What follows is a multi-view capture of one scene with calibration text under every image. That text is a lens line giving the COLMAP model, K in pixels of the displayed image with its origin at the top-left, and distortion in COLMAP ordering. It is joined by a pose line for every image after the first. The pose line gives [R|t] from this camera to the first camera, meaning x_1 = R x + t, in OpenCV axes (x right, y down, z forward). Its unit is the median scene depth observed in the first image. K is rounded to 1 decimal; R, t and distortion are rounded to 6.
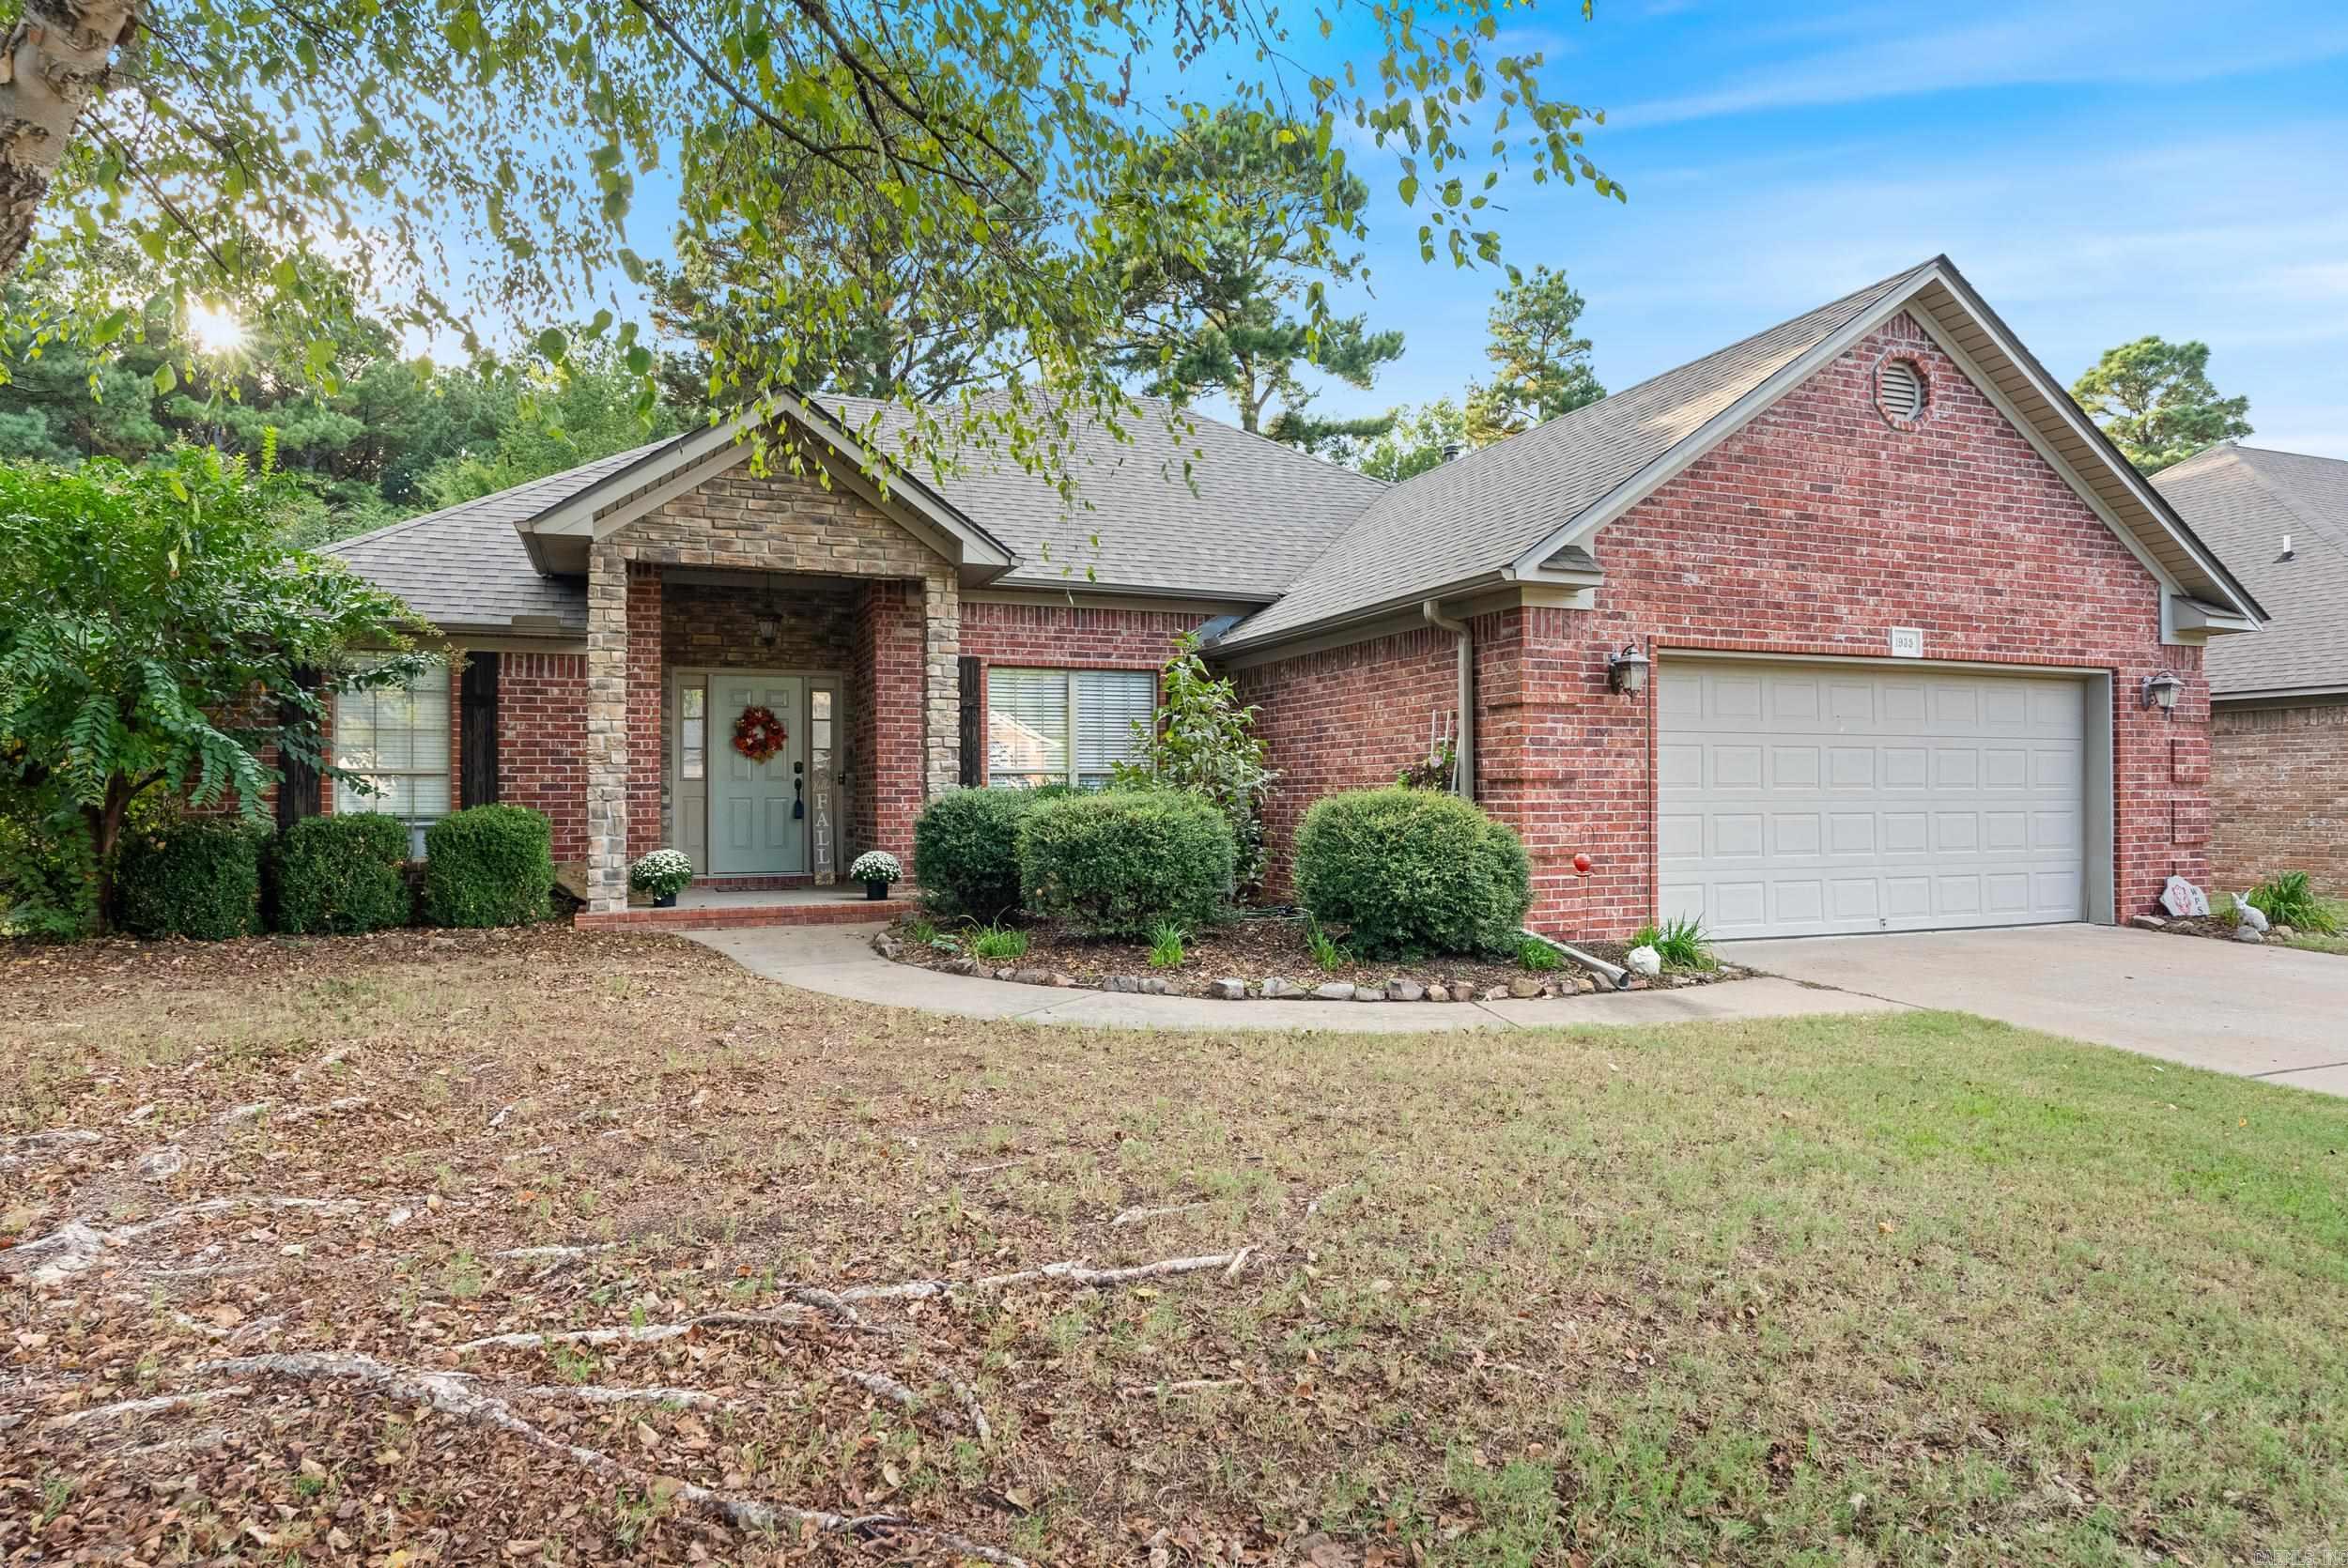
lens RADIAL K [[1379.3, 0, 1174.8], [0, 1379.3, 749.1], [0, 0, 1]] dist [0.002774, -0.000017]
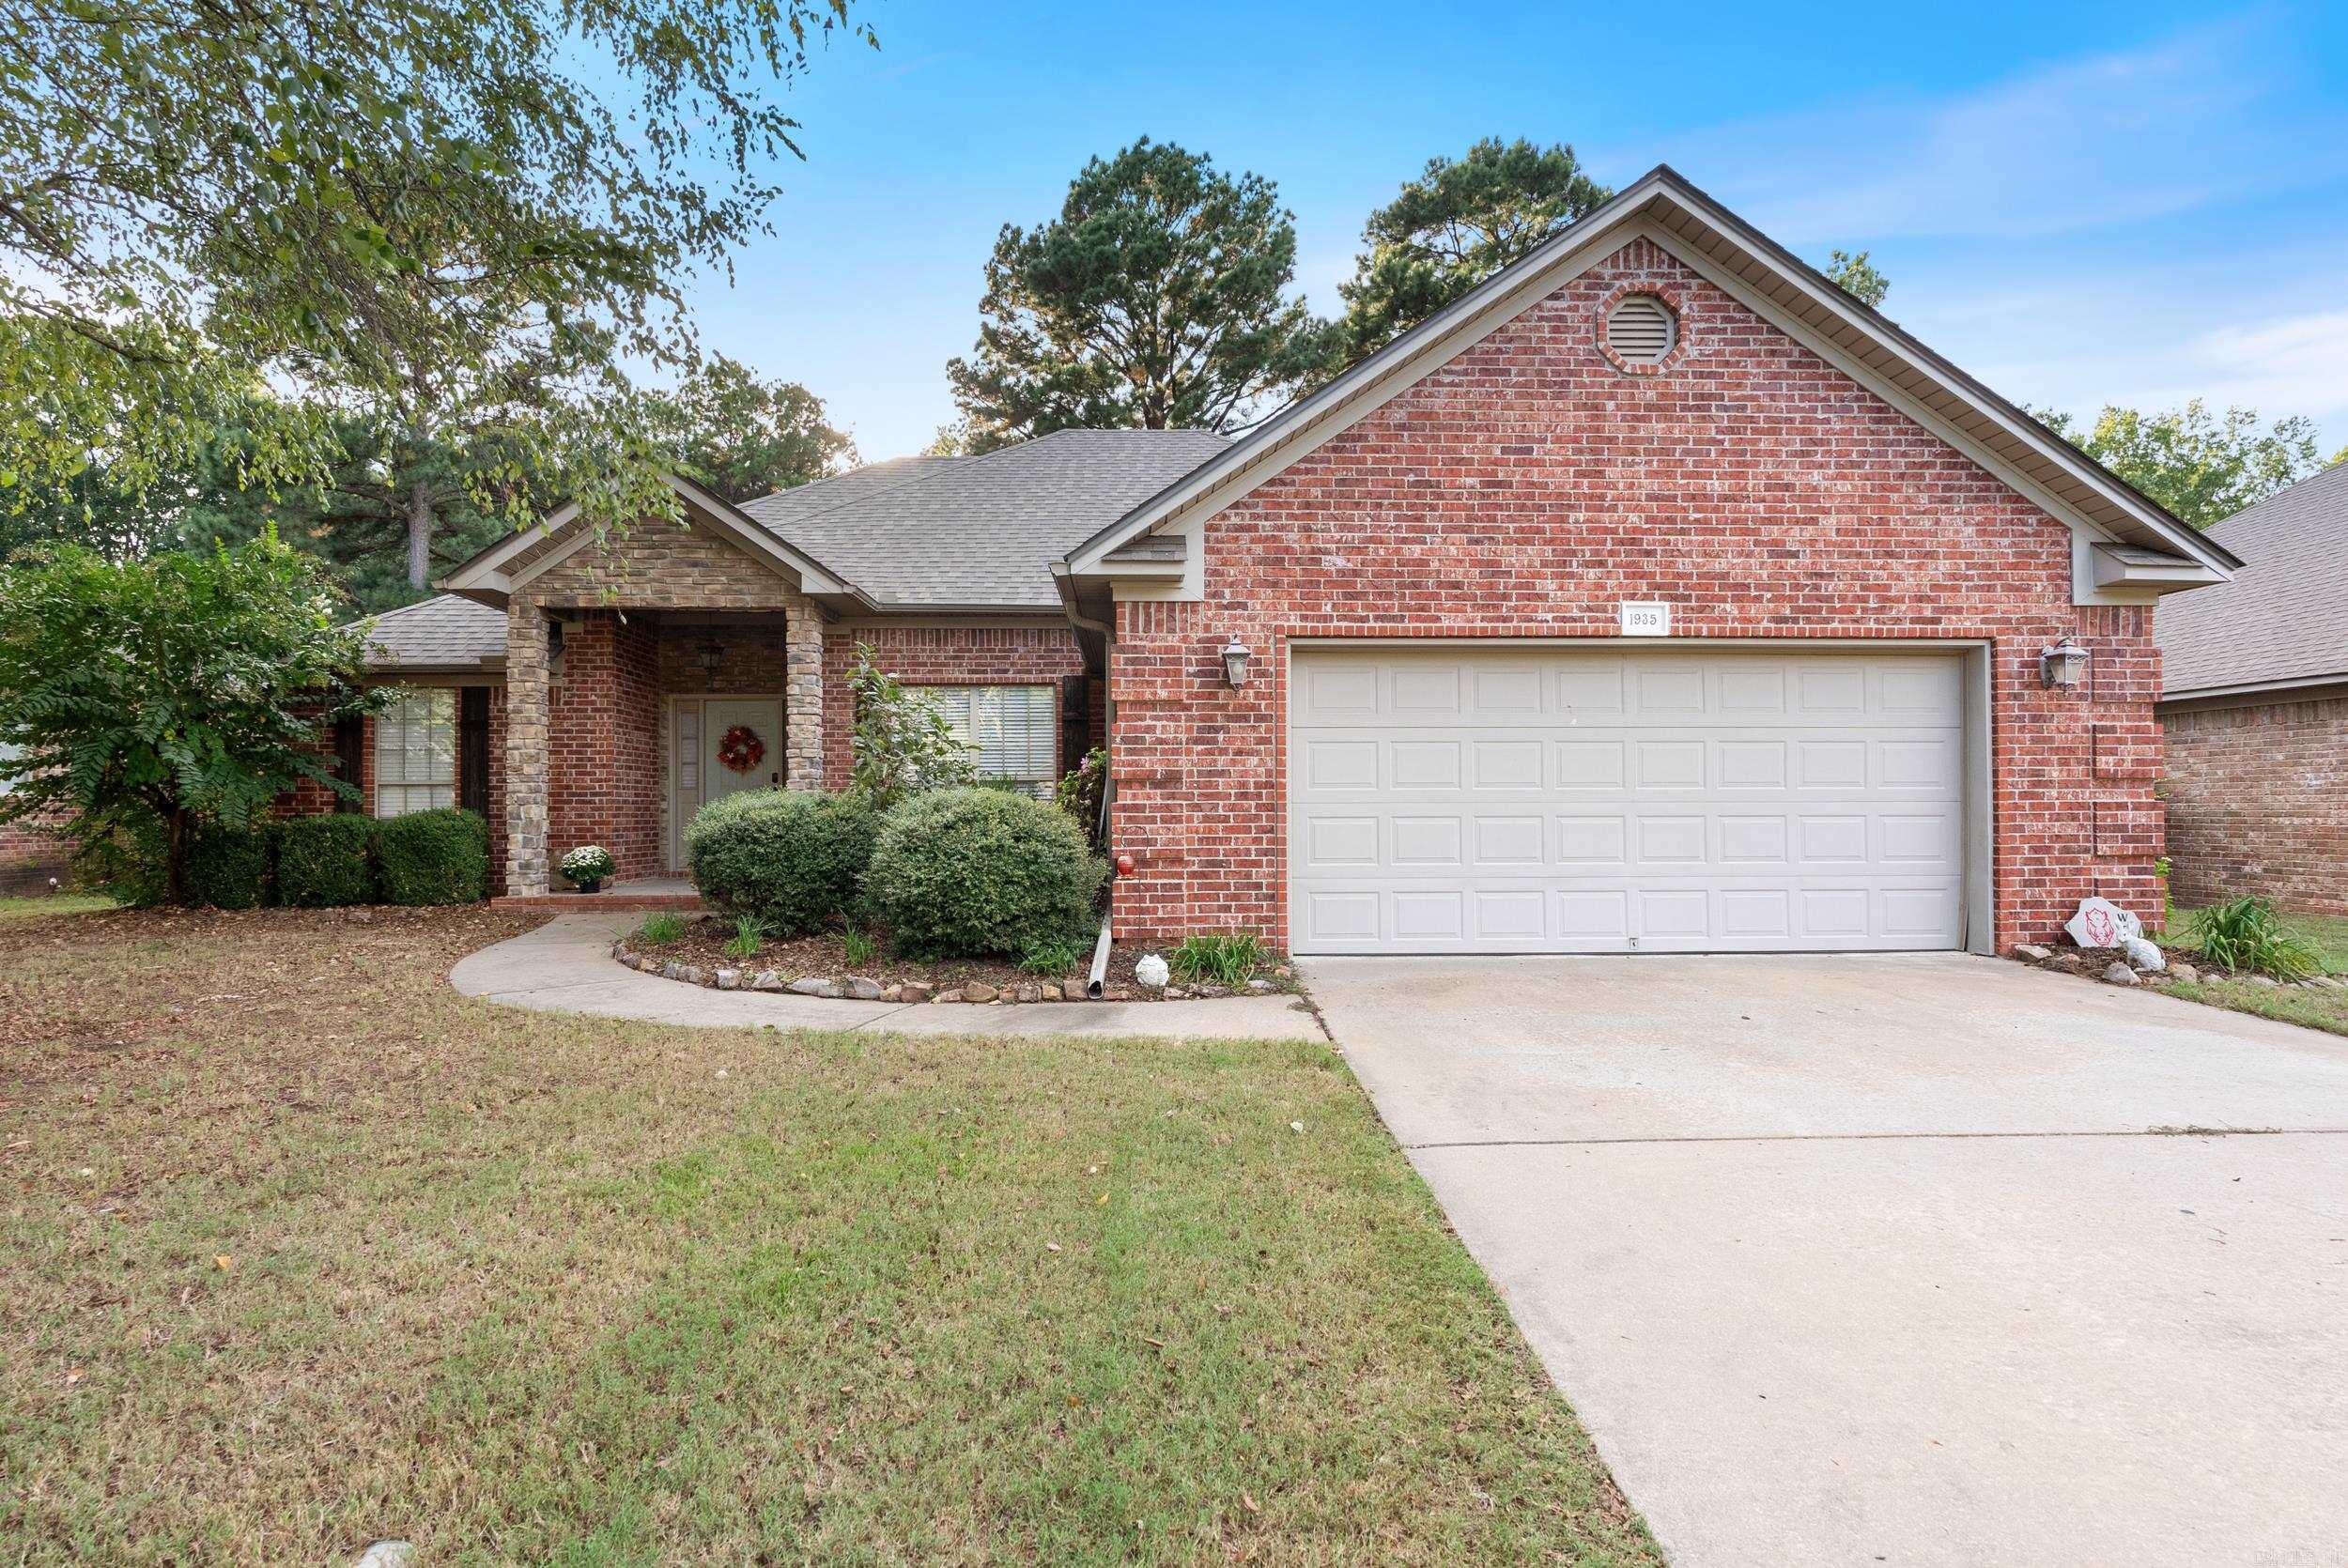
lens RADIAL K [[1235.6, 0, 1180.4], [0, 1235.6, 764.6], [0, 0, 1]] dist [-0.000910, 0.000312]
pose [[0.941582, -0.012923, -0.336537, 0.488124], [0.012207, 0.999916, -0.004242, 0.013052], [0.336564, -0.000114, 0.941661, 0.163552]]
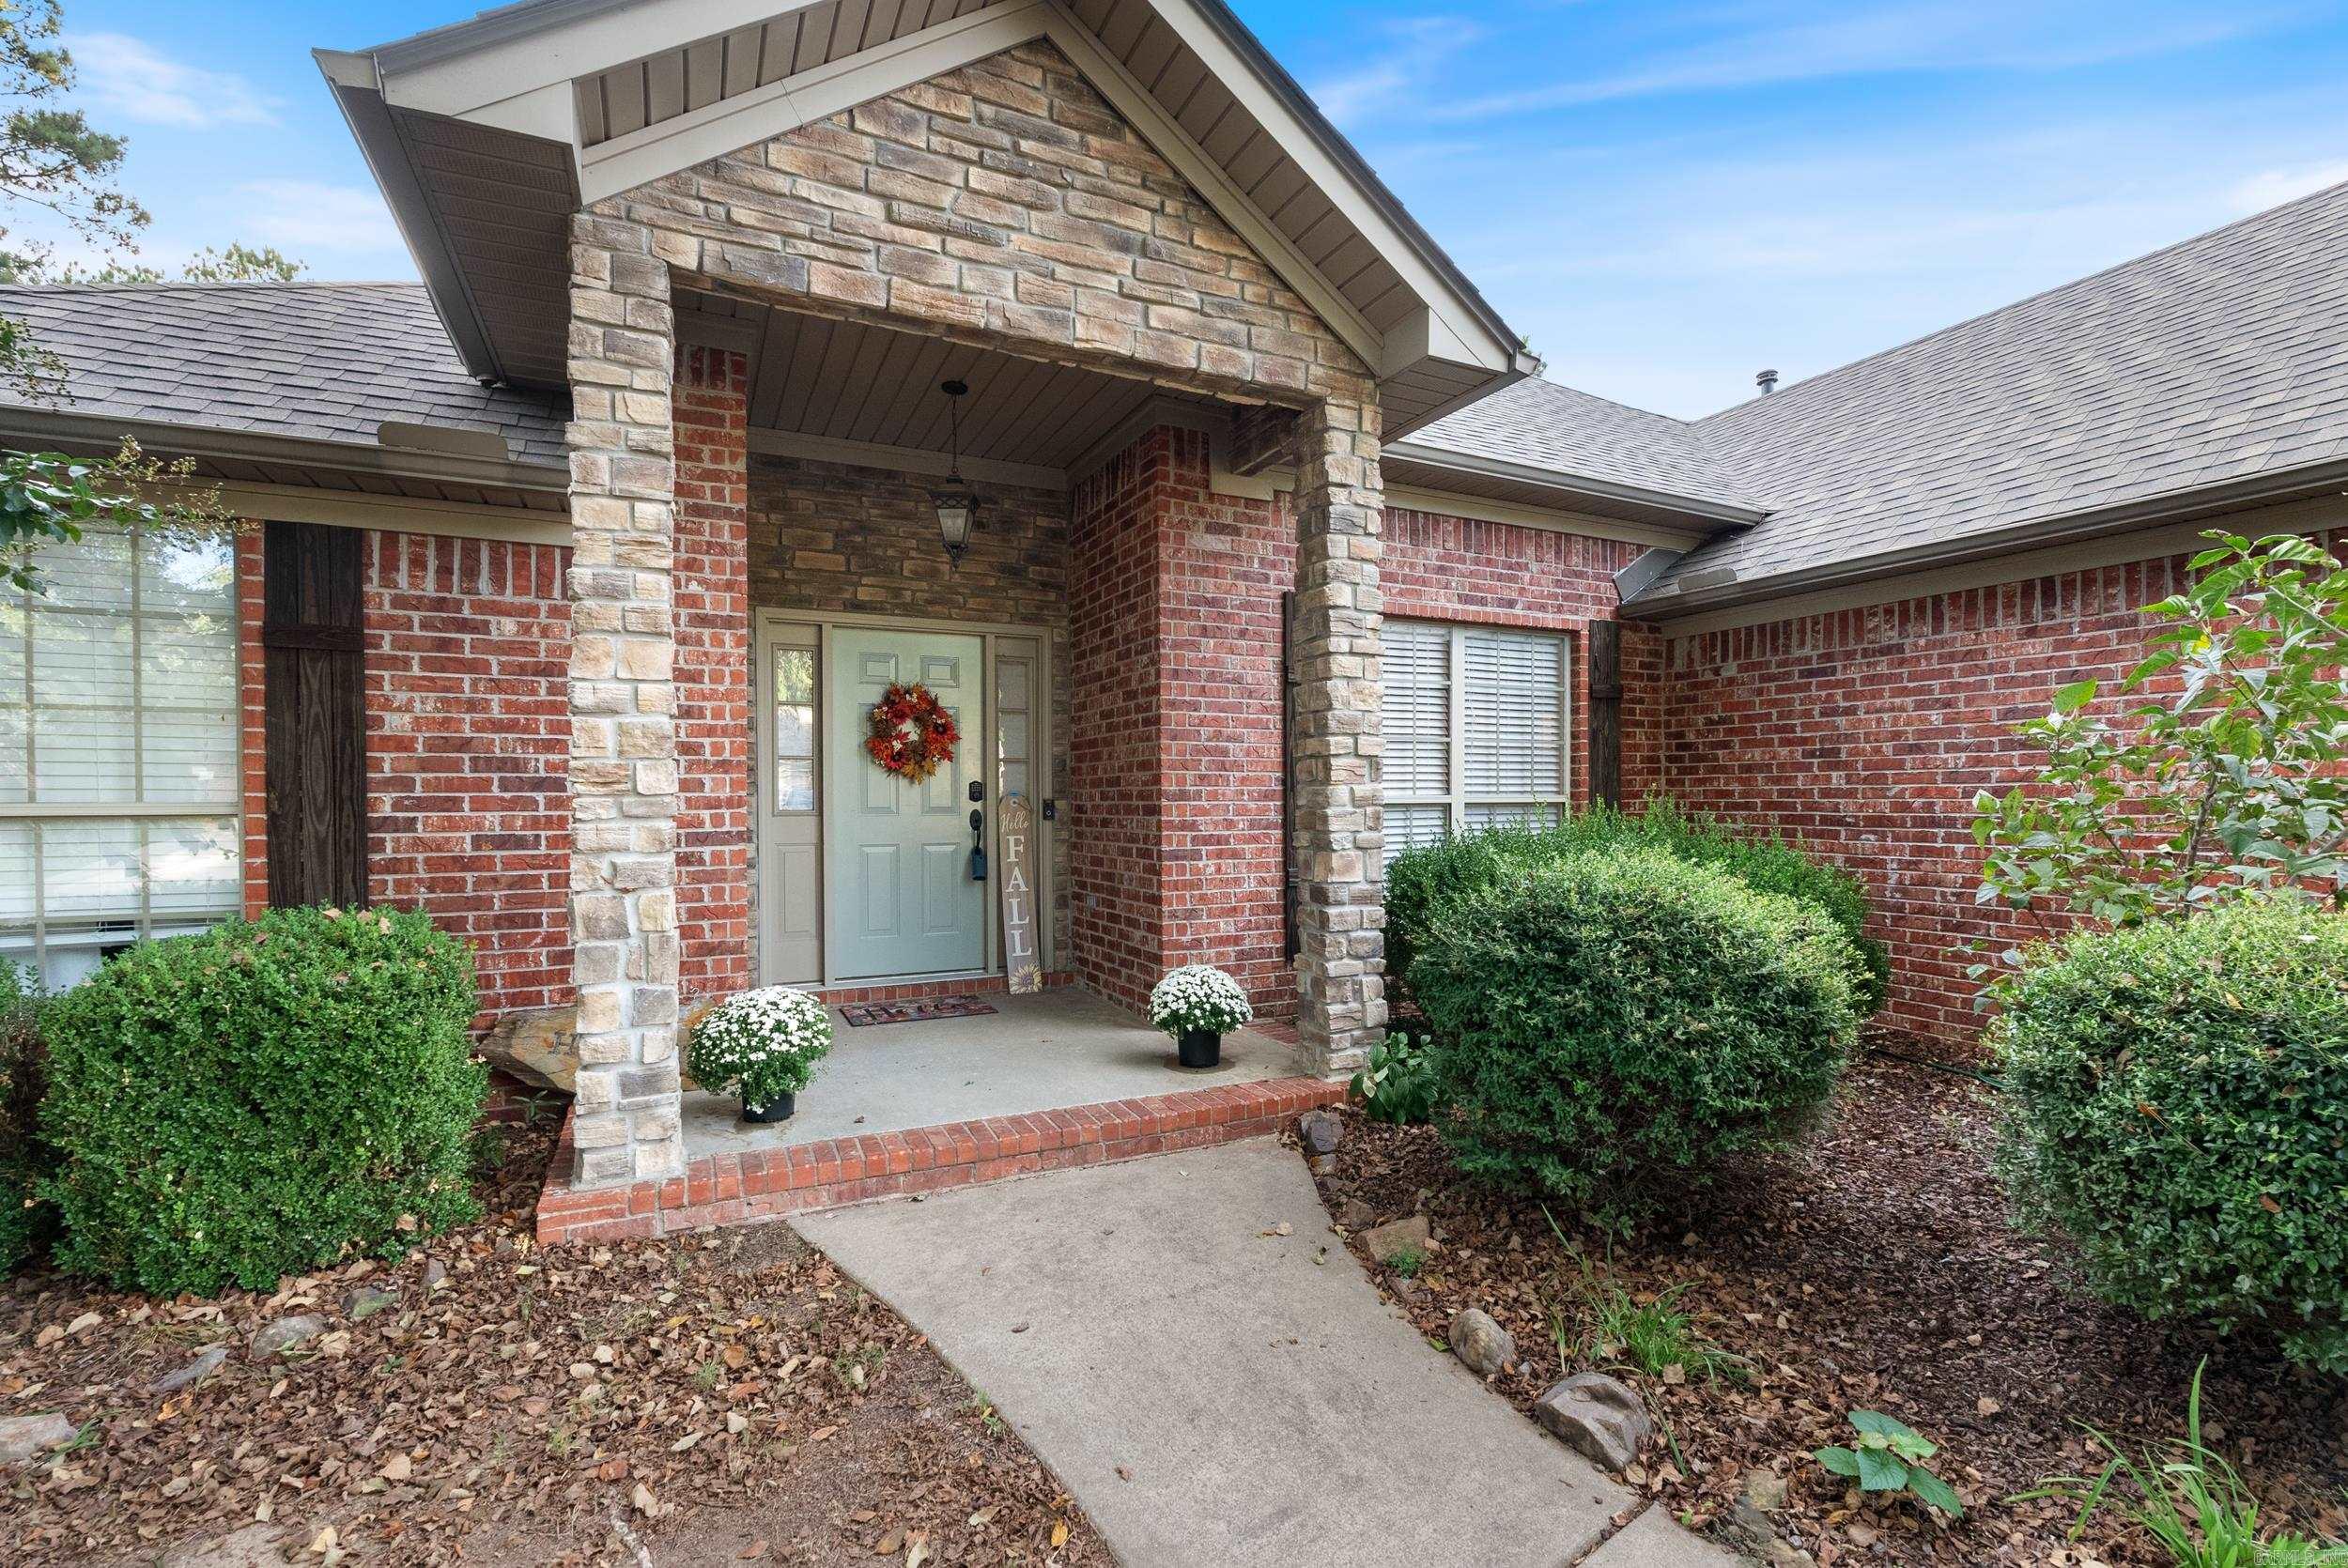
lens RADIAL K [[1042.4, 0, 1180.1], [0, 1042.4, 793.0], [0, 0, 1]] dist [-0.008486, 0.000817]
pose [[0.996826, 0.001904, 0.079593, -0.272008], [-0.004290, 0.999546, 0.029809, 0.000813], [-0.079500, -0.030055, 0.996382, 0.678711]]
